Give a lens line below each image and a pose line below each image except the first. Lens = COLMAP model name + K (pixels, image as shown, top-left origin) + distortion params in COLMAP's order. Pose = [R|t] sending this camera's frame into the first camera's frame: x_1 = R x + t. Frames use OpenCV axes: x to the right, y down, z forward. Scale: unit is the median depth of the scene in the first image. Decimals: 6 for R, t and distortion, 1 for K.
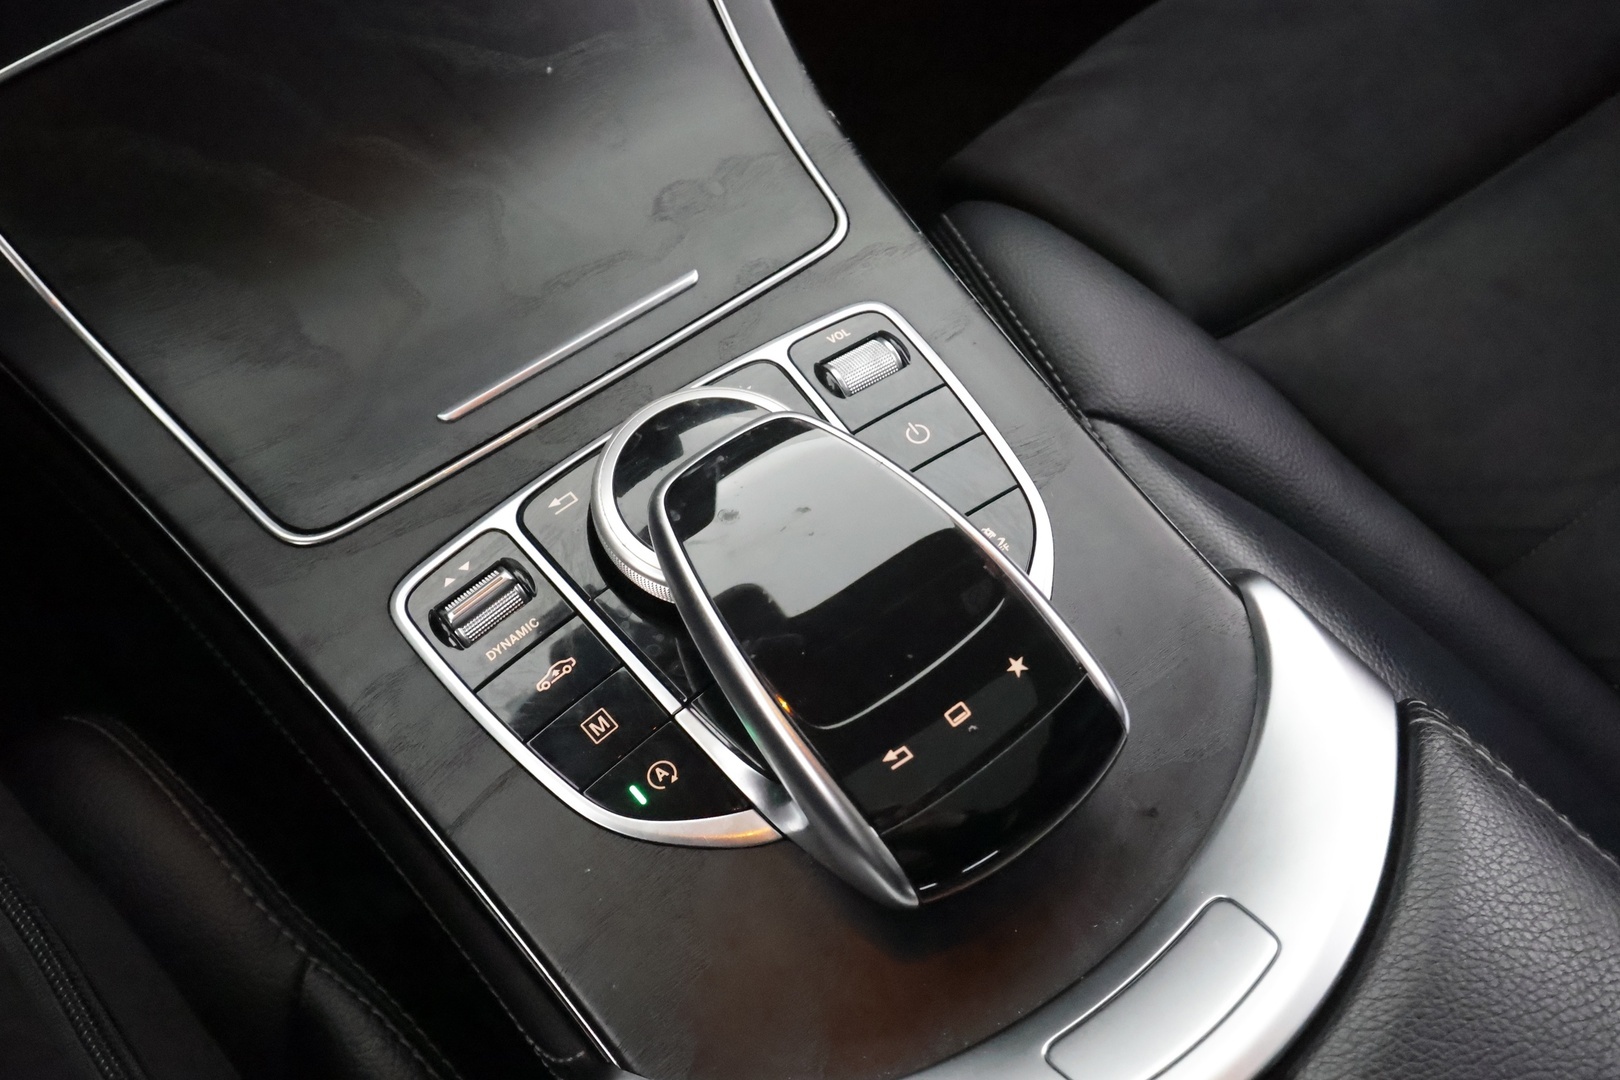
lens RADIAL K [[1283.0, 0, 810.0], [0, 1283.0, 540.0], [0, 0, 1]] dist [0.002286, 0.002710]
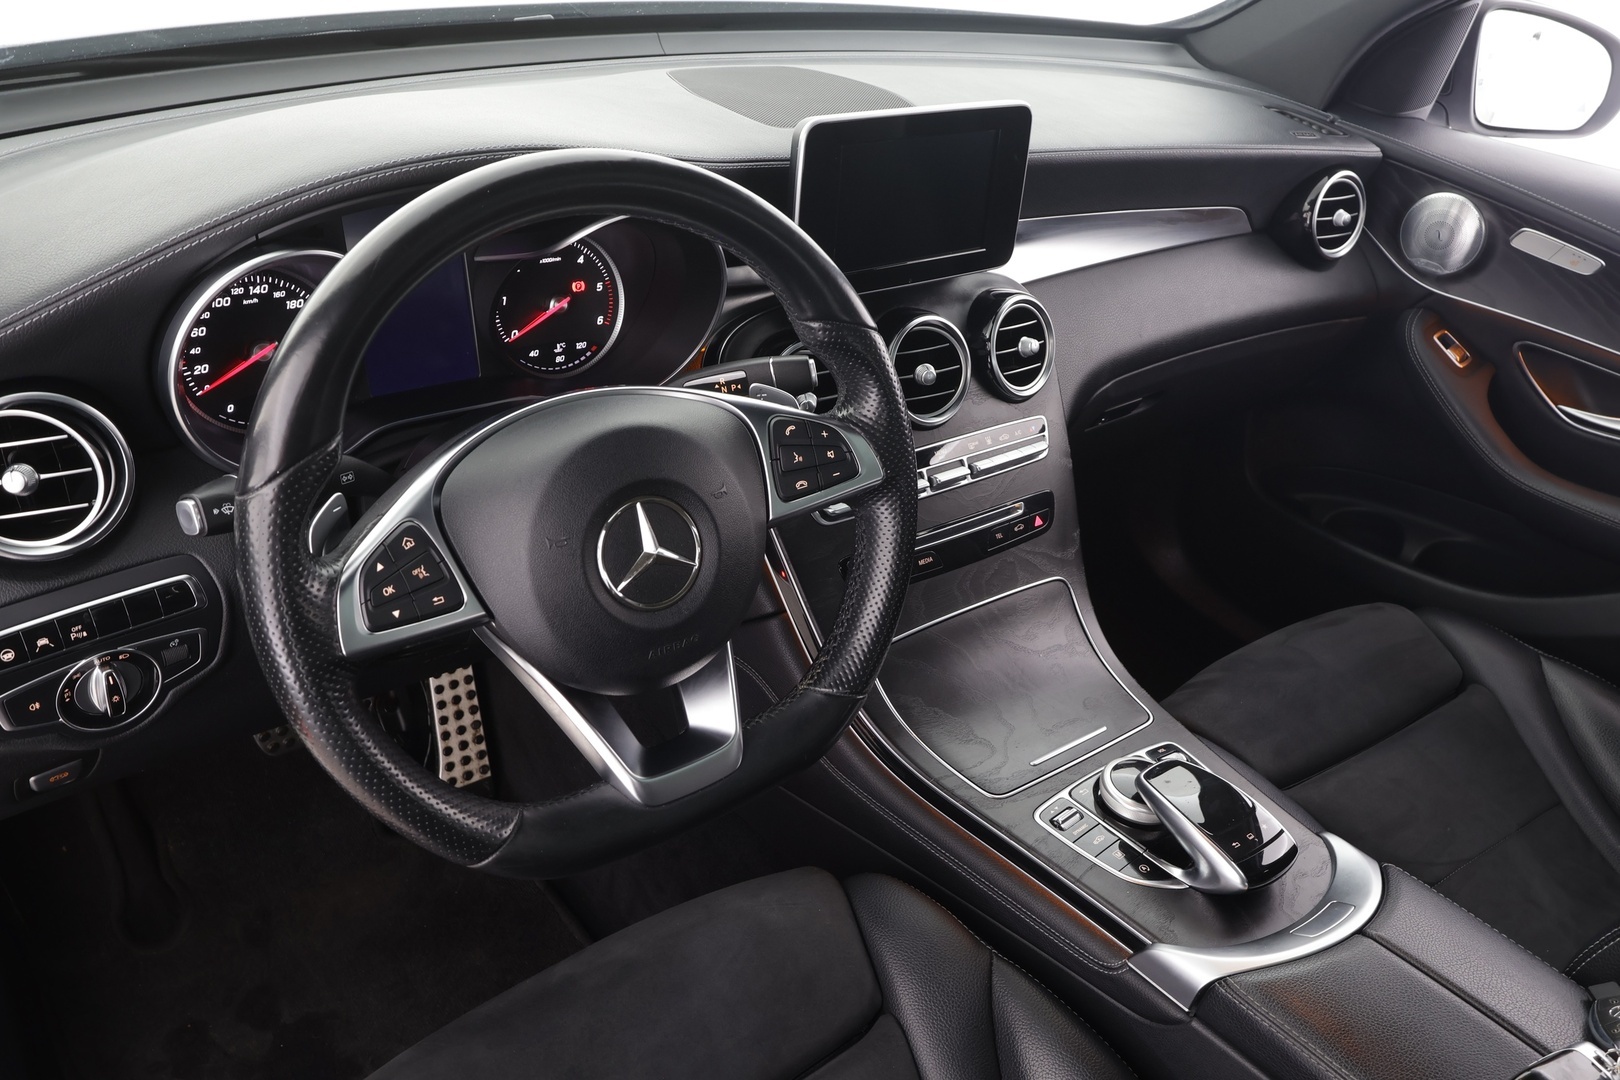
lens RADIAL K [[1283.0, 0, 810.0], [0, 1283.0, 540.0], [0, 0, 1]] dist [0.002286, 0.002710]
pose [[0.995974, 0.081410, 0.037517, -0.888333], [-0.053750, 0.877333, -0.476862, 0.818507], [-0.071736, 0.472925, 0.878177, -1.623739]]
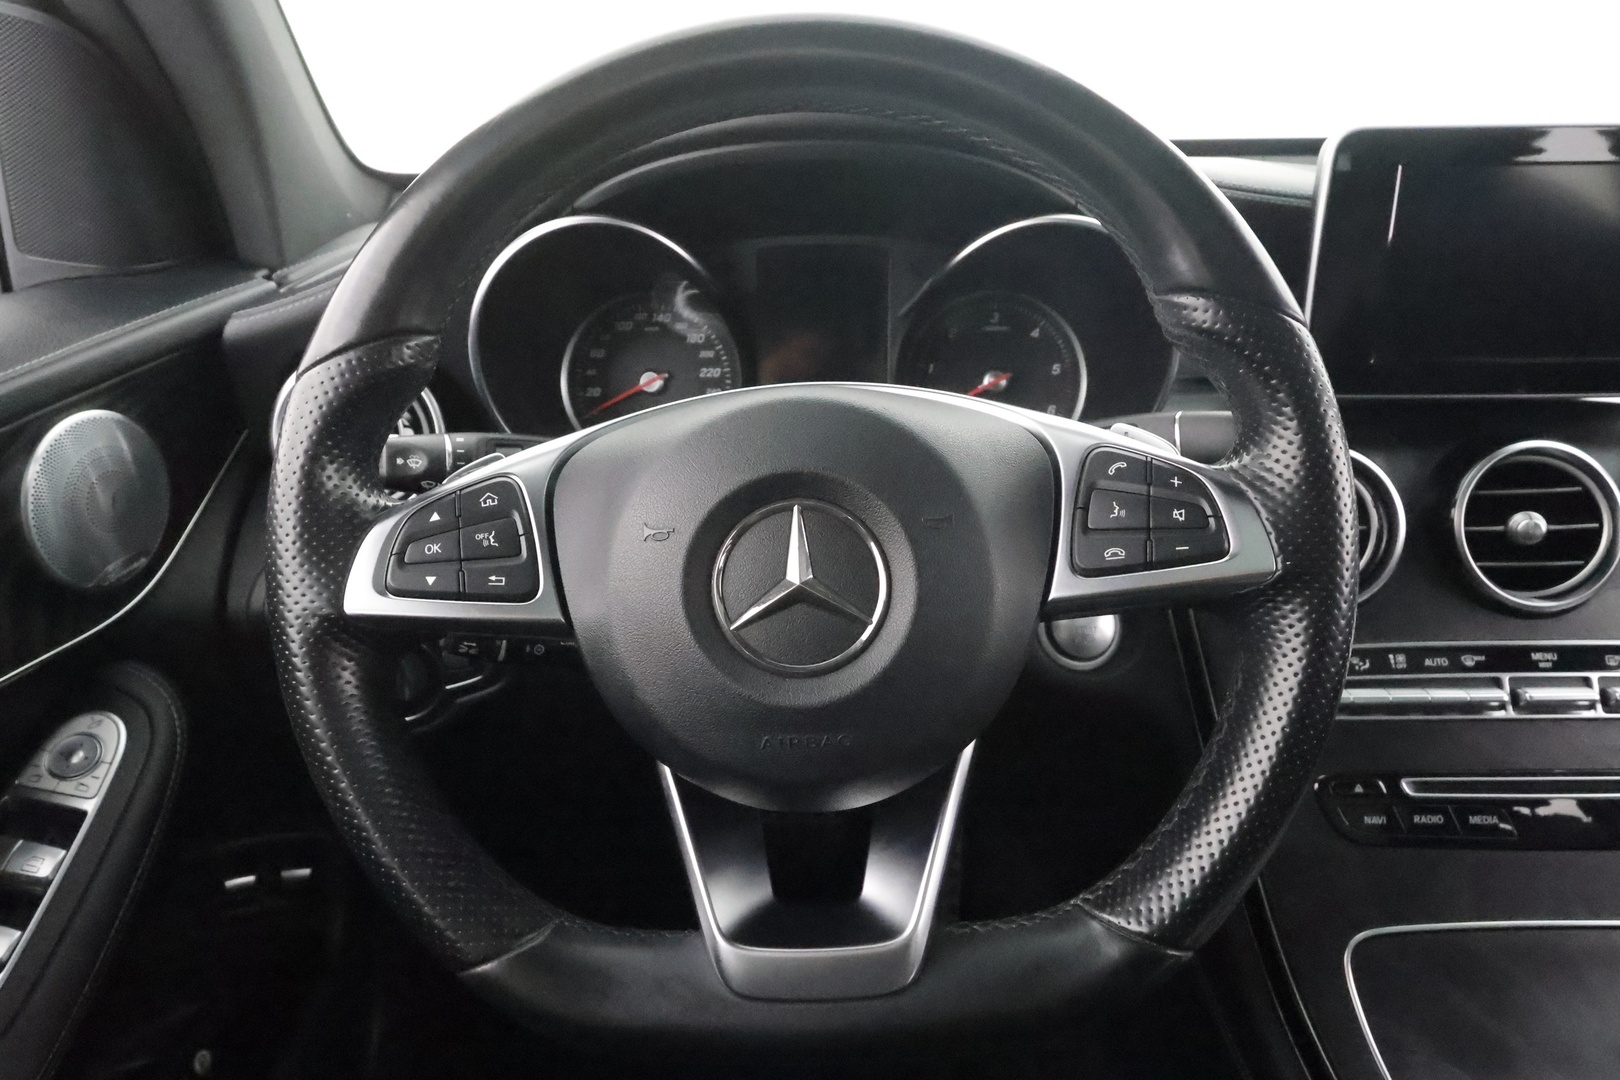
lens RADIAL K [[1103.4, 0, 810.0], [0, 1103.4, 540.0], [0, 0, 1]] dist [-0.002026, 0.000988]
pose [[0.790181, 0.201542, -0.578787, -0.452634], [-0.524803, 0.710264, -0.469156, 0.406315], [0.316537, 0.674468, 0.667007, -0.673796]]
